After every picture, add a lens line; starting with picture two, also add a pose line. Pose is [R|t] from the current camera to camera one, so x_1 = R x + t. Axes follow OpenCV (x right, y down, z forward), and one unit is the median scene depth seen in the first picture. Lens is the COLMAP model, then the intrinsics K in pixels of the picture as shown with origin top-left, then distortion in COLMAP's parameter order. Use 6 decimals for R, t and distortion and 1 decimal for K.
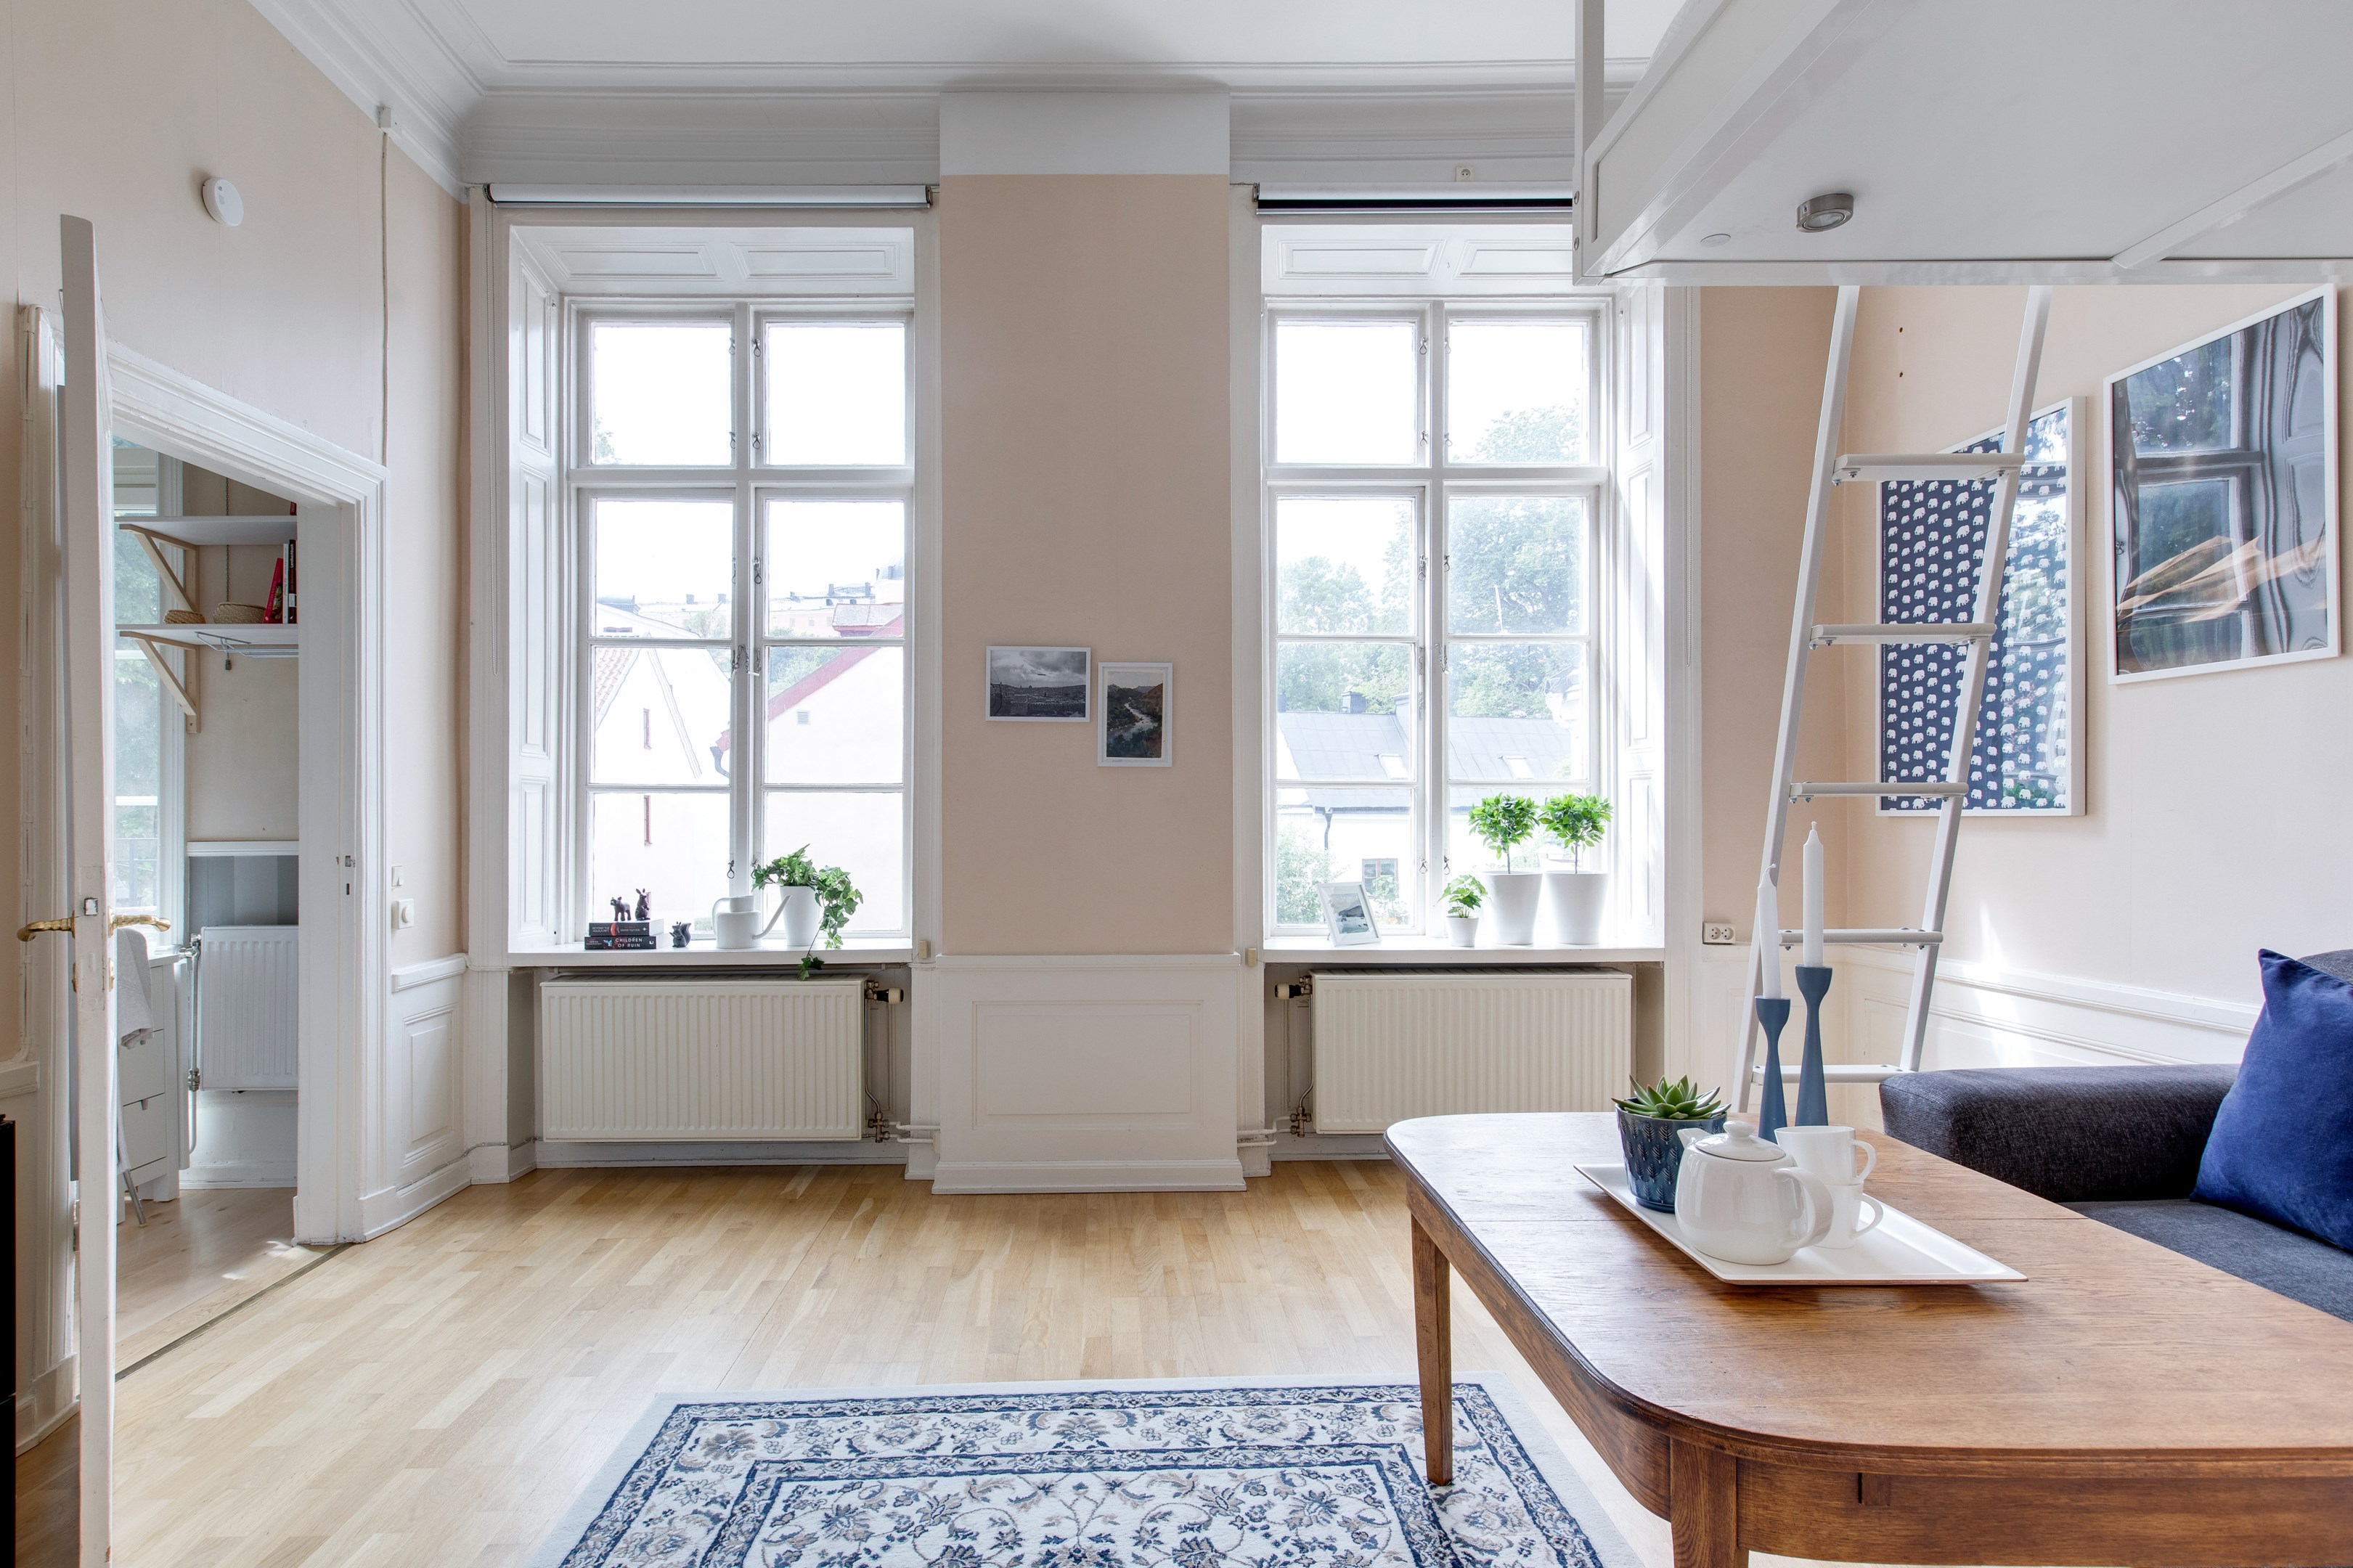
lens RADIAL K [[1242.1, 0, 1102.7], [0, 1242.1, 816.9], [0, 0, 1]] dist [0.010229, -0.001812]
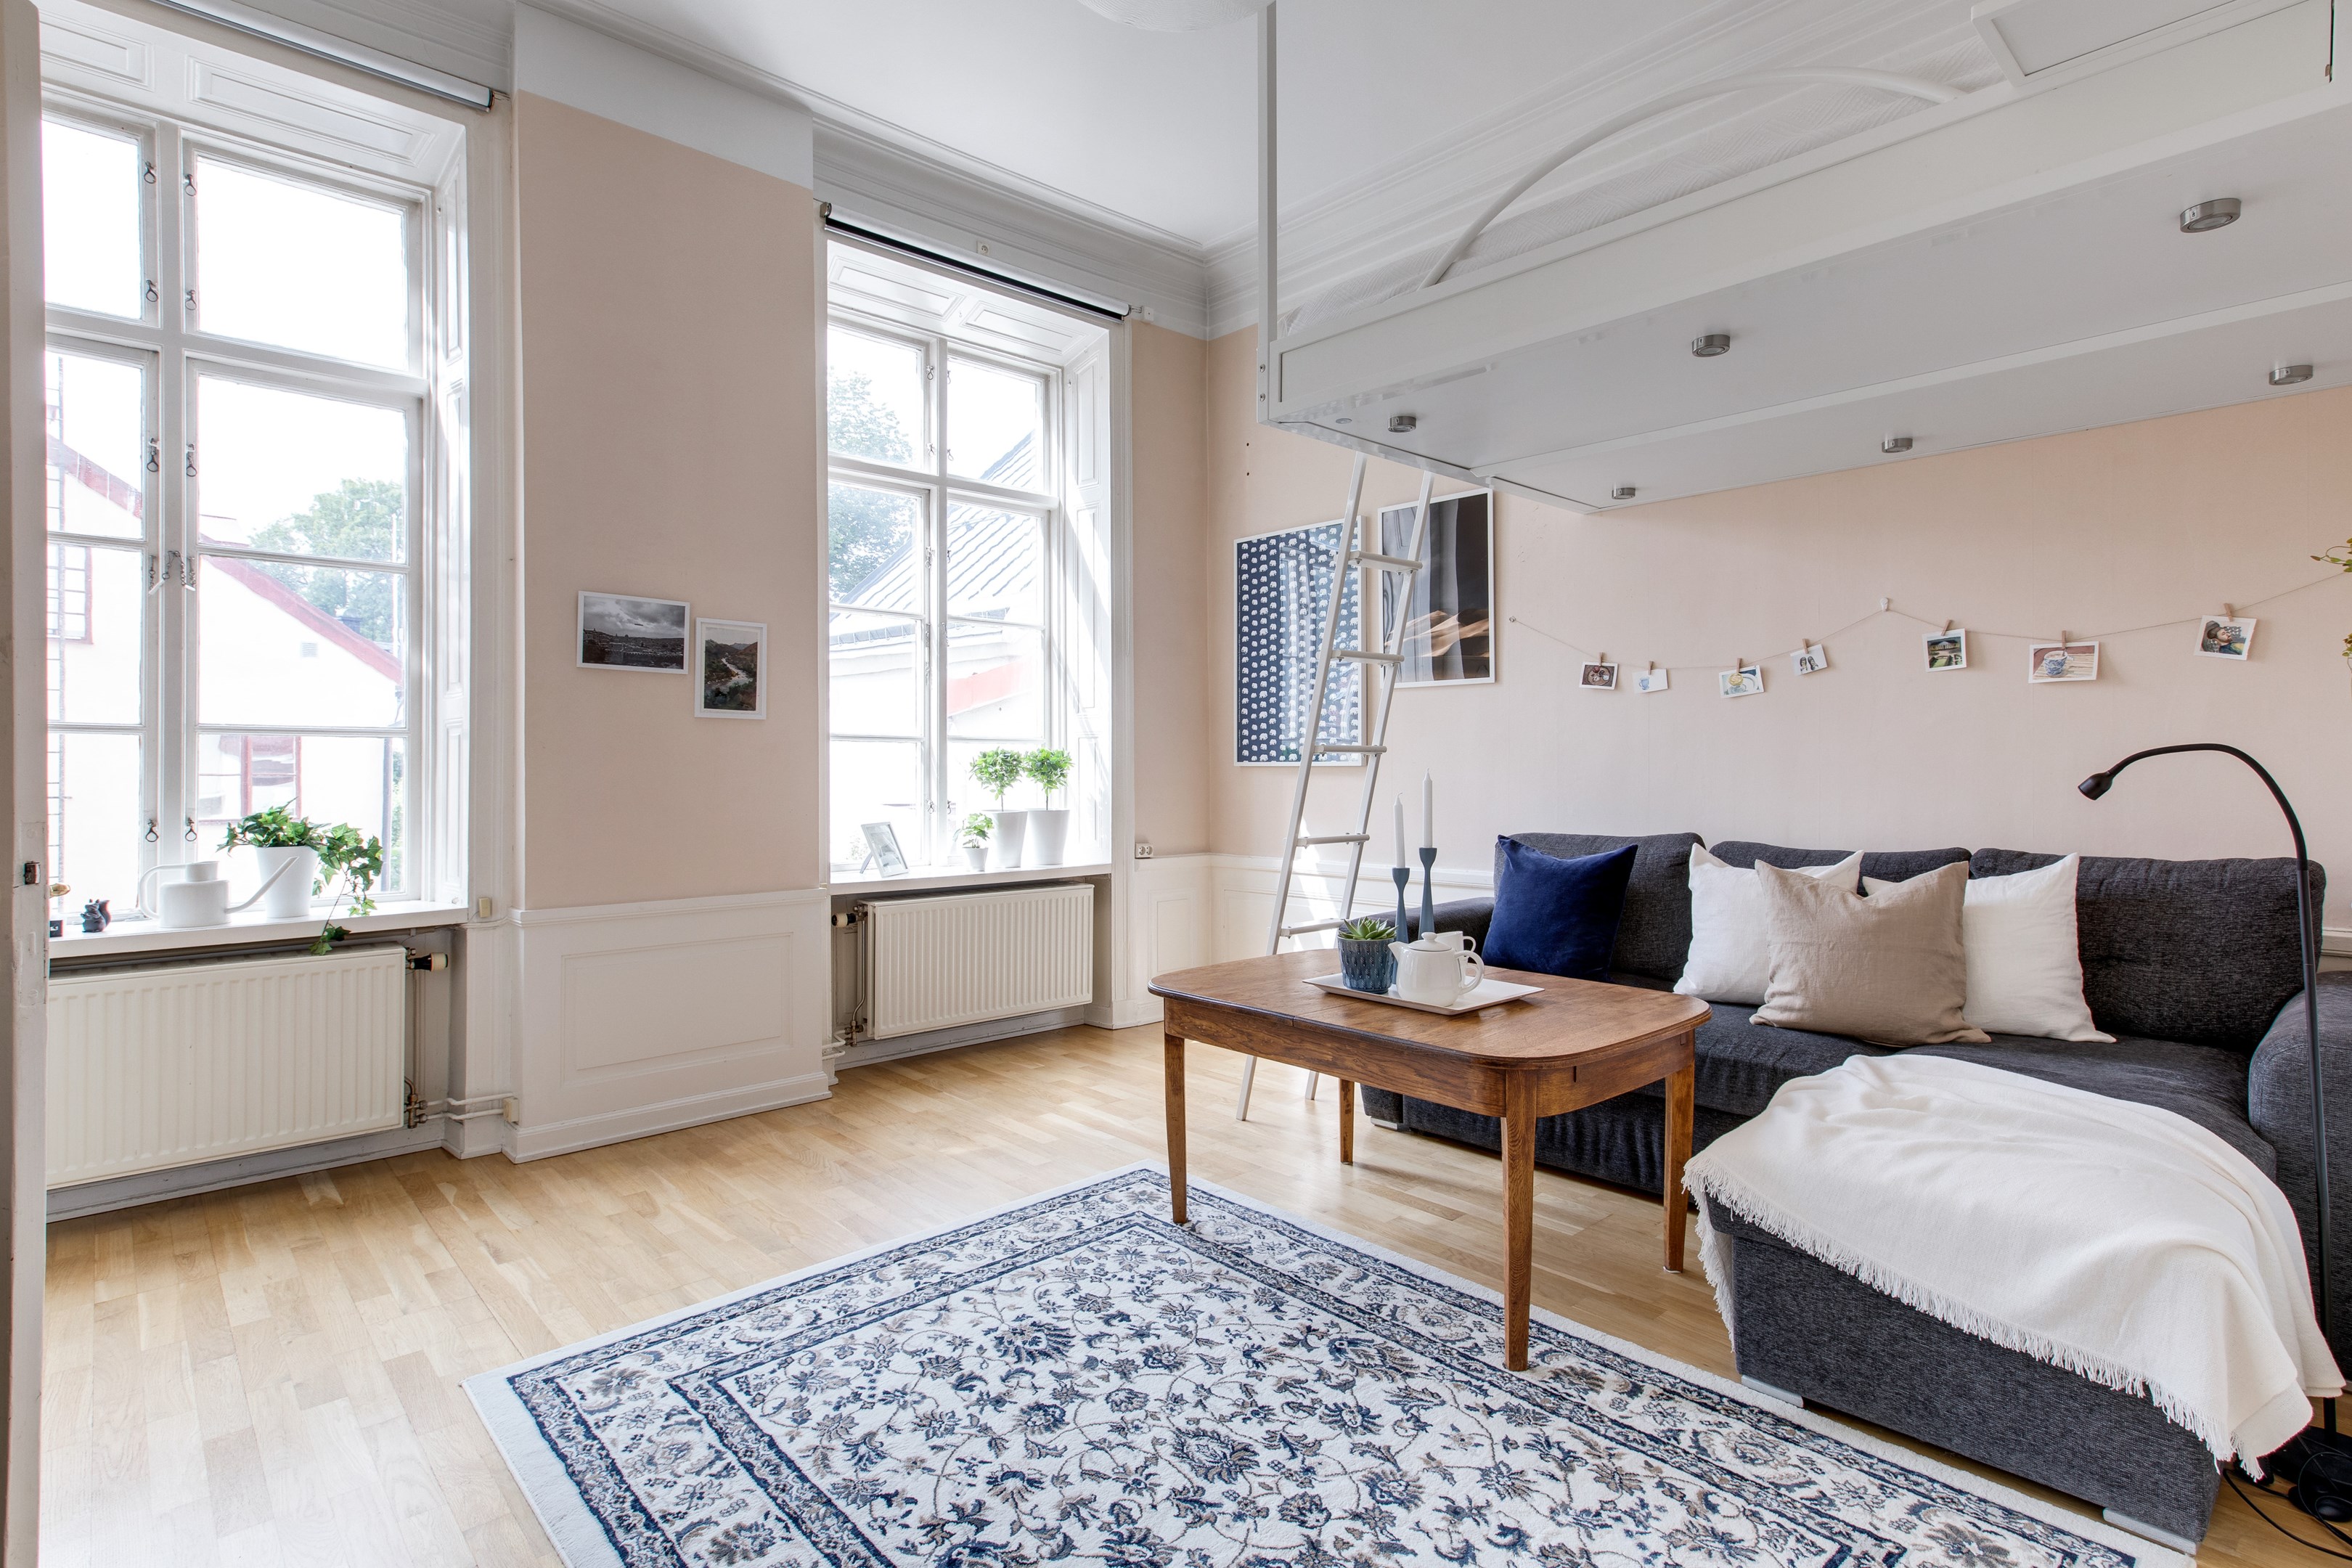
lens RADIAL K [[1193.3, 0, 1202.2], [0, 1193.3, 761.6], [0, 0, 1]] dist [0.018089, -0.000060]
pose [[0.739553, 0.004643, 0.673082, -0.373649], [-0.000693, 0.999981, -0.006137, 0.002726], [-0.673098, 0.004072, 0.739542, -0.029302]]
